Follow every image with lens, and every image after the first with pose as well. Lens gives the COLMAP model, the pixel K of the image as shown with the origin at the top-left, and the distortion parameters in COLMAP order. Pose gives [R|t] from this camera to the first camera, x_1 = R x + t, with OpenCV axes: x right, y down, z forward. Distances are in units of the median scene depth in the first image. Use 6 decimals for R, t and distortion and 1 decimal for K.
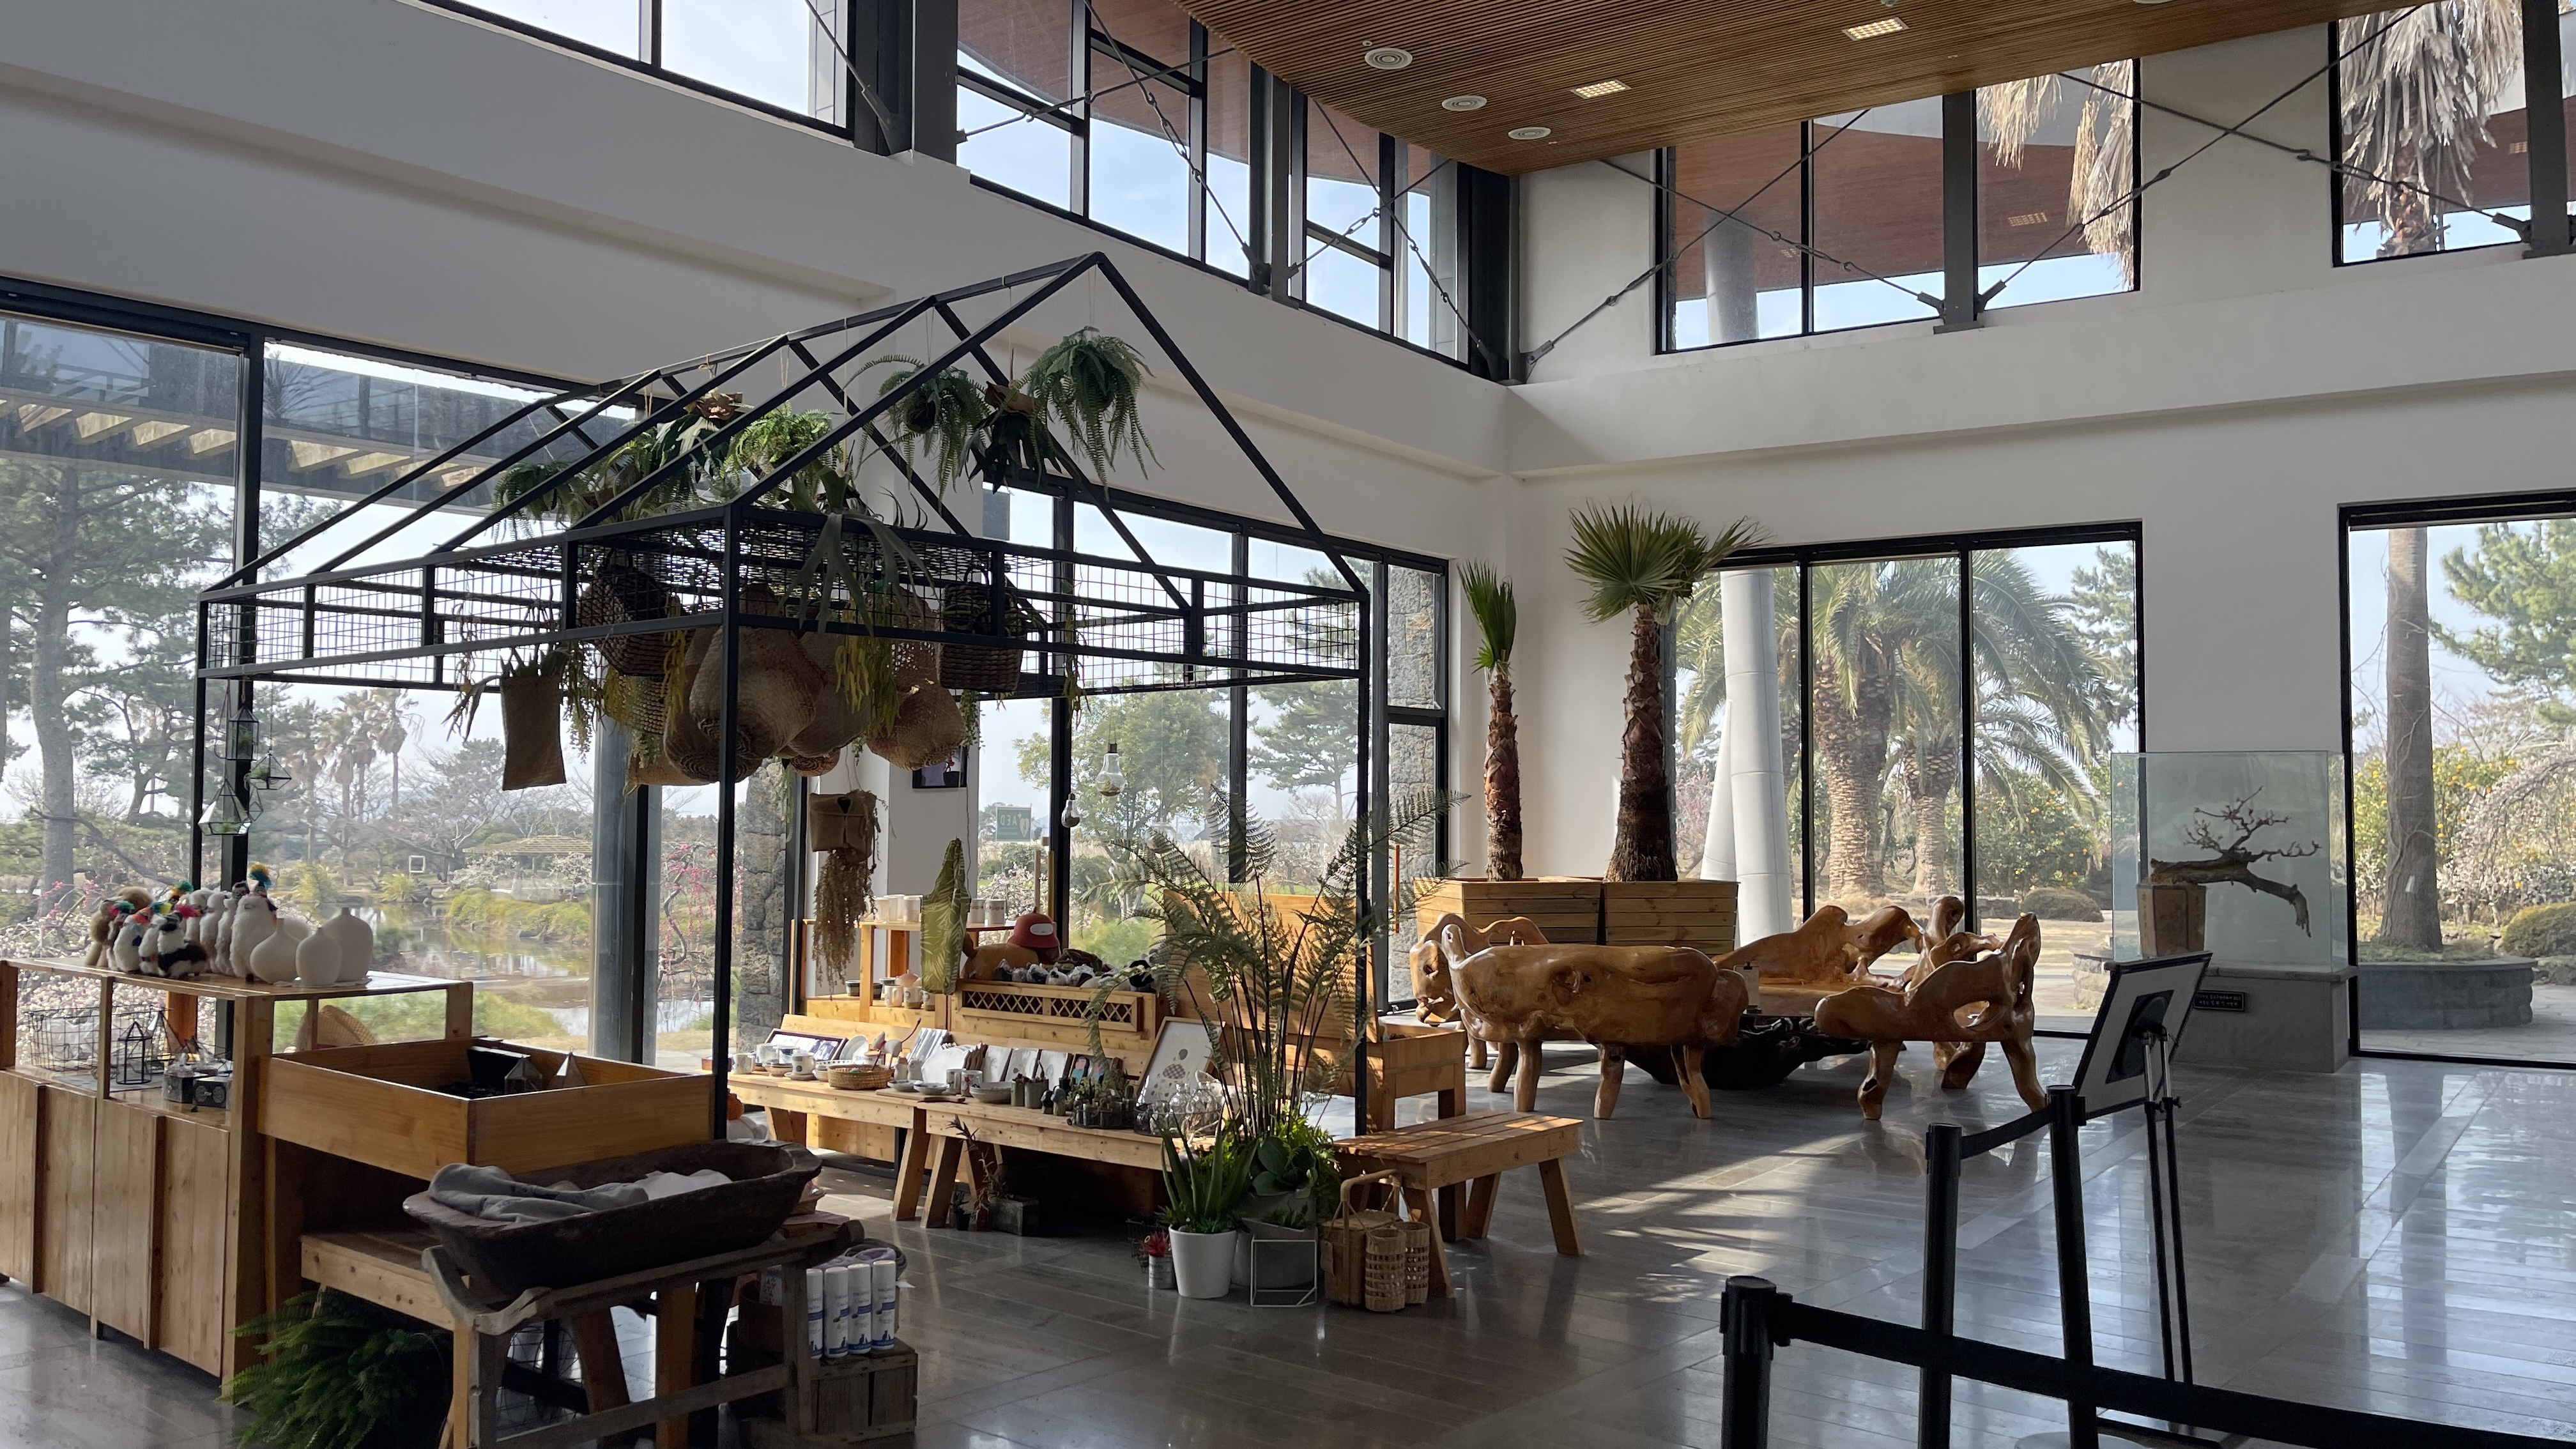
lens RADIAL K [[1950.1, 0, 1306.8], [0, 1950.1, 724.4], [0, 0, 1]] dist [0.044872, -0.037108]
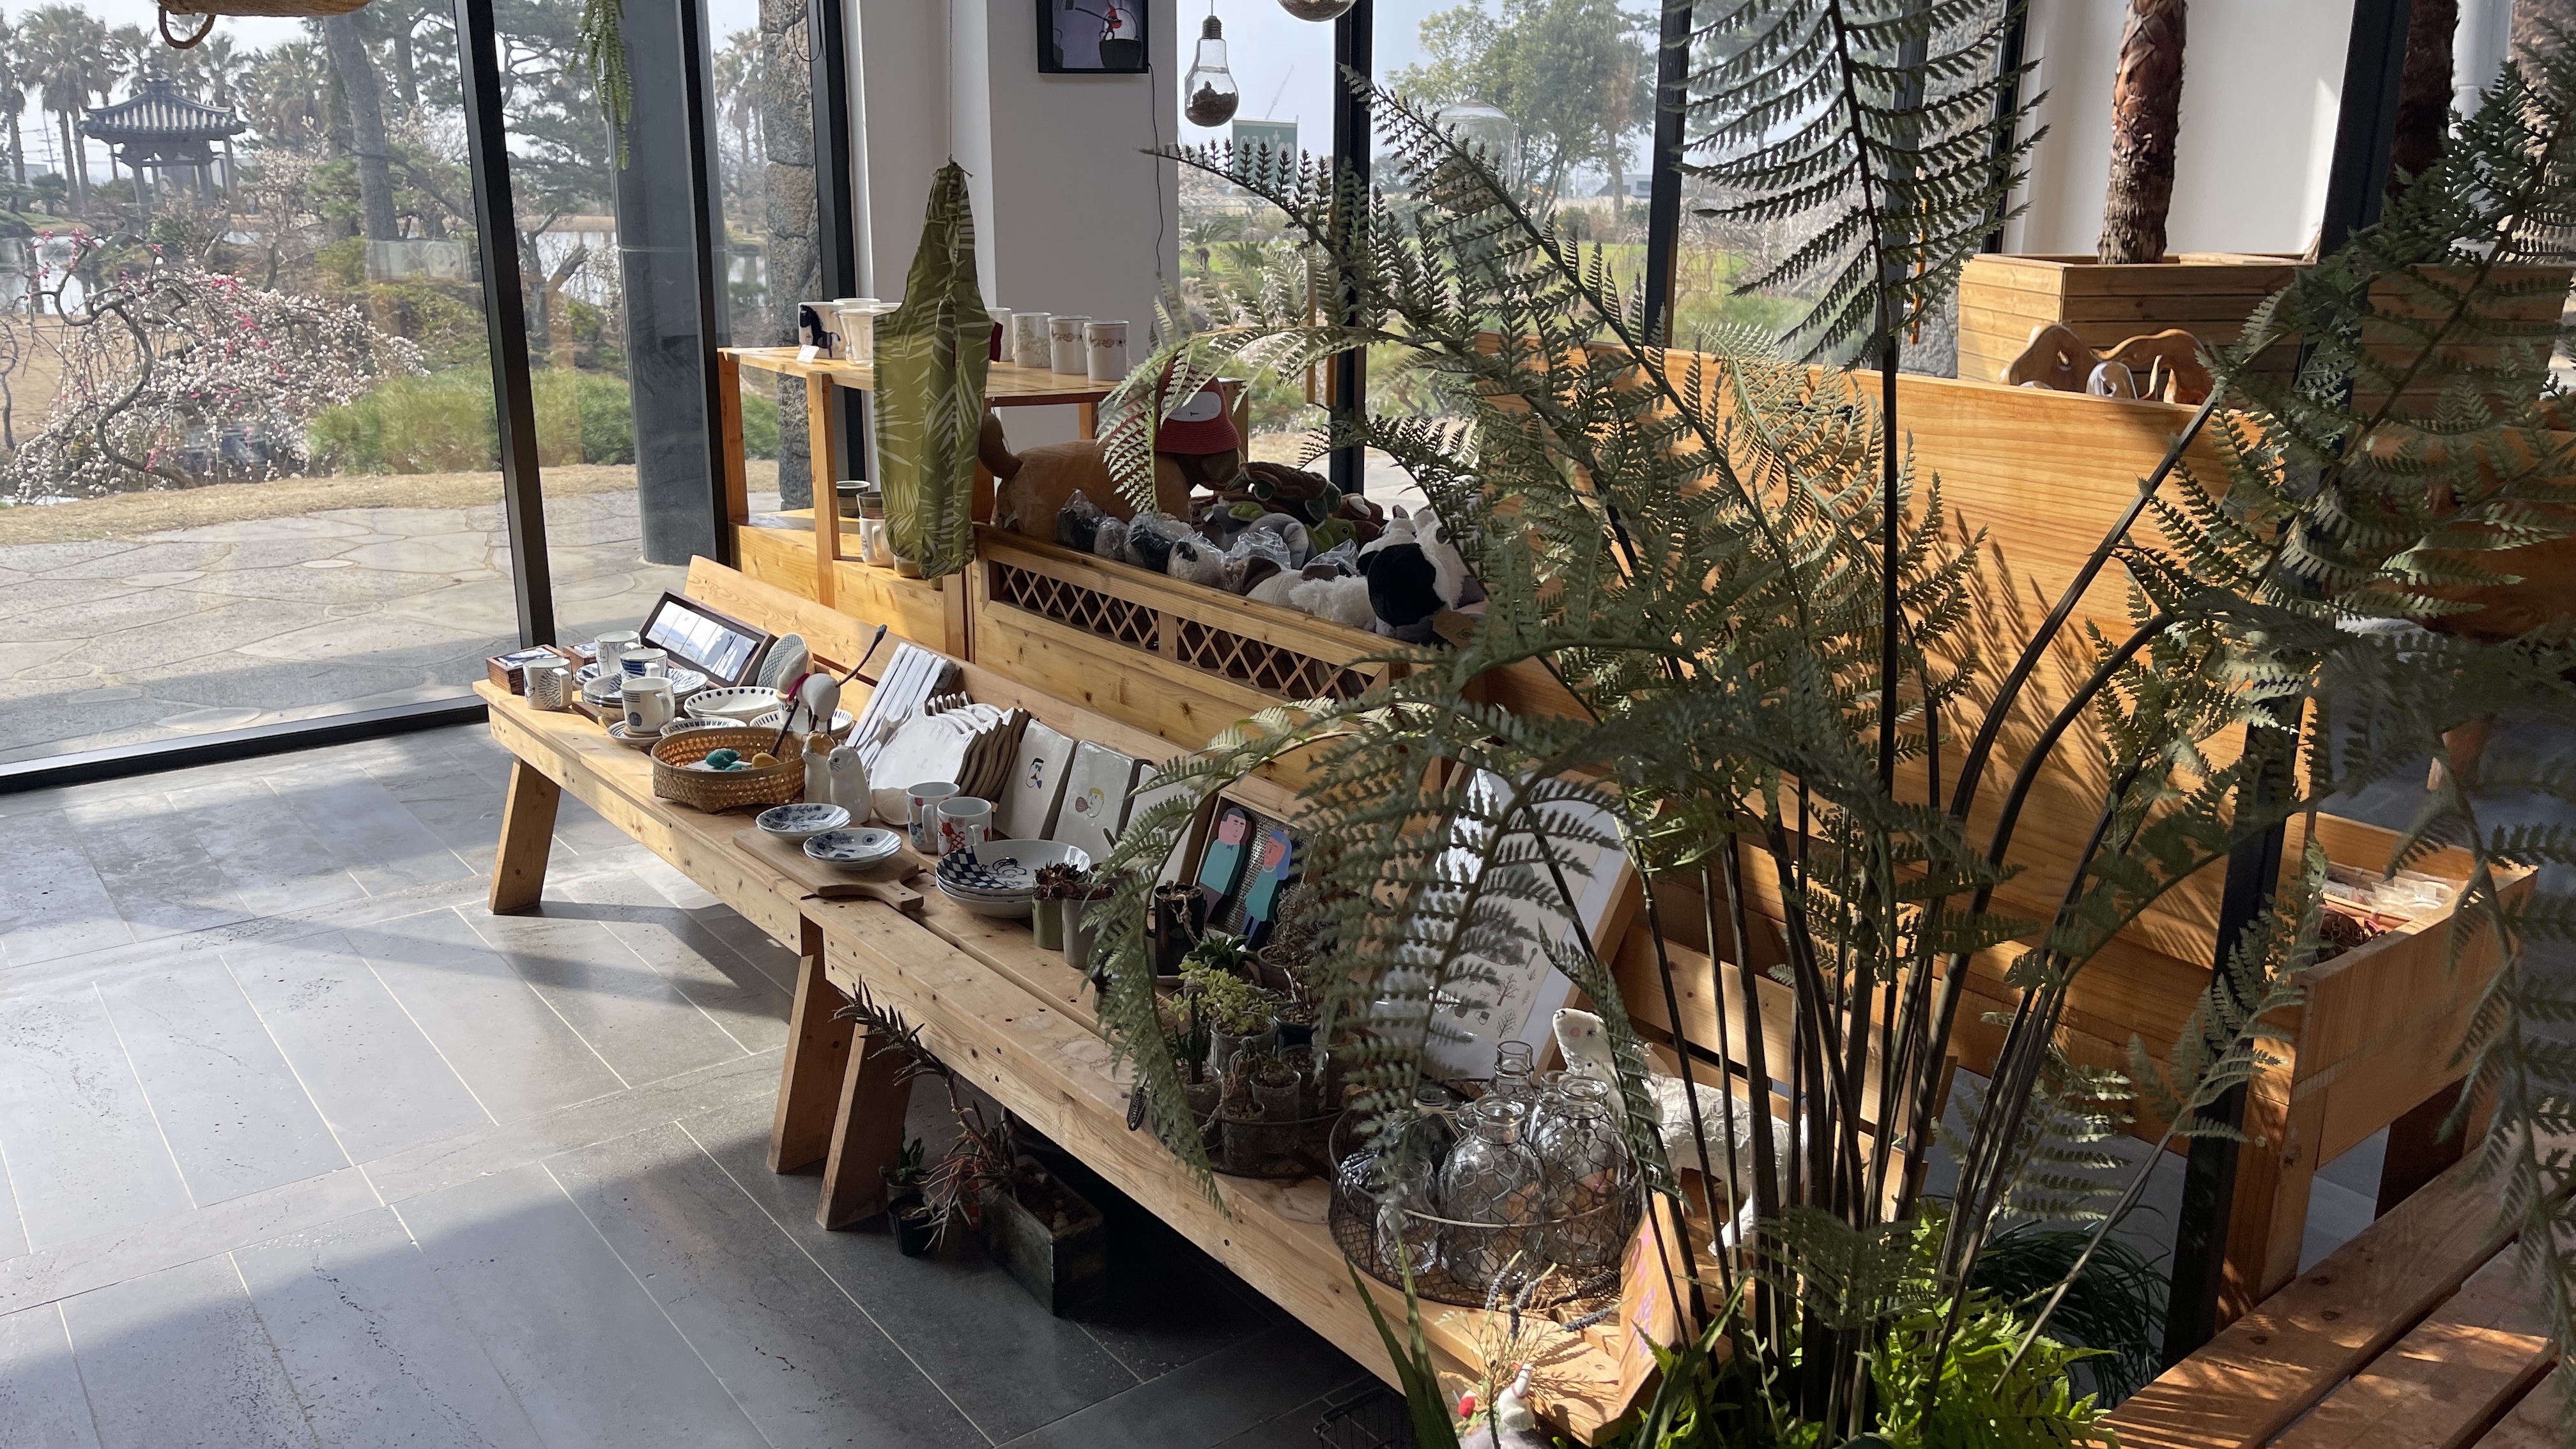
lens RADIAL K [[1950.1, 0, 1311.0], [0, 1950.1, 717.6], [0, 0, 1]] dist [0.044872, -0.037108]
pose [[0.980671, 0.057463, -0.187036, -0.032625], [0.004222, 0.949466, 0.313841, 0.038648], [0.195618, -0.308565, 0.930871, 0.581189]]
